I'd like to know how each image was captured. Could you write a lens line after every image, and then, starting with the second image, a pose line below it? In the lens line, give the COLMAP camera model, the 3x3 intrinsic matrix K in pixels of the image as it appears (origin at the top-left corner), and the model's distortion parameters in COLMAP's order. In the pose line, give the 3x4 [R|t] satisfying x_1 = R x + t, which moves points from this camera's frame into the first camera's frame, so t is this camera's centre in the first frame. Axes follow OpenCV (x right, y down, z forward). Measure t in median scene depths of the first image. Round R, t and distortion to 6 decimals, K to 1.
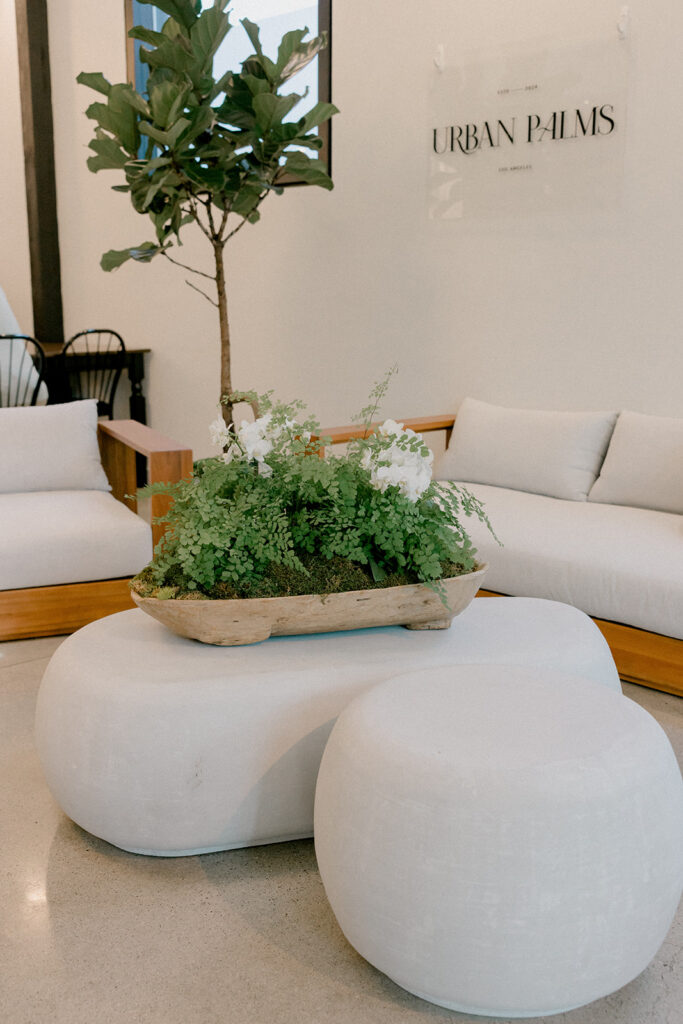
lens RADIAL K [[1085.2, 0, 341.5], [0, 1085.2, 512.0], [0, 0, 1]] dist [0.034538, -0.032930]
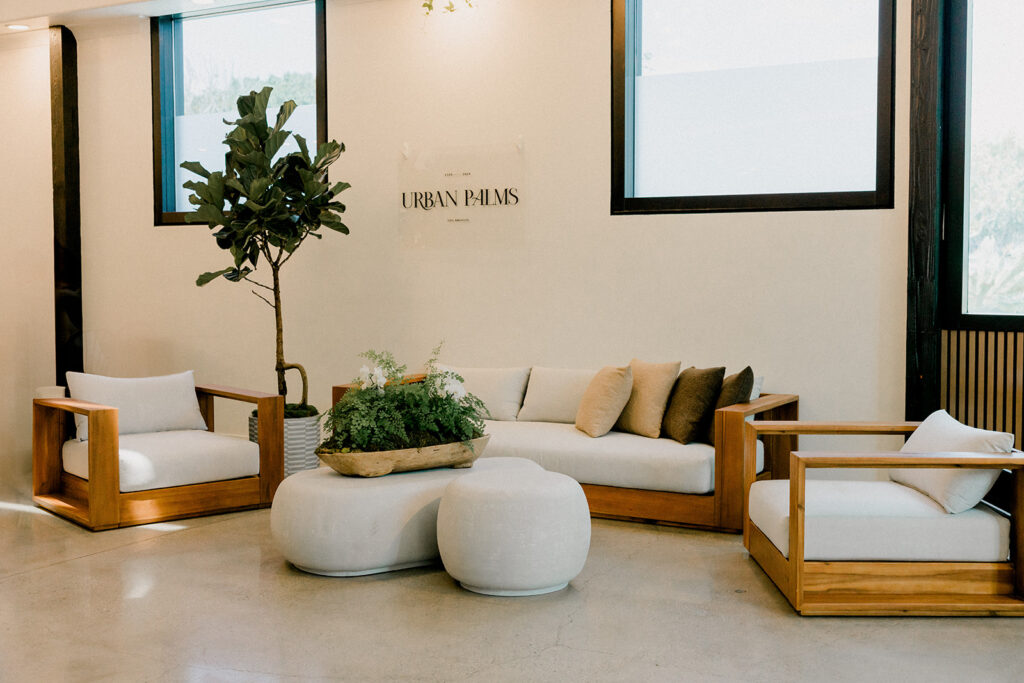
lens RADIAL K [[1228.6, 0, 512.0], [0, 1228.6, 341.5], [0, 0, 1]] dist [-0.024682, -0.009139]
pose [[0.961872, -0.023143, 0.272519, -0.279229], [0.061052, 0.989440, -0.131459, 0.112494], [-0.266599, 0.143085, 0.953127, -0.772060]]
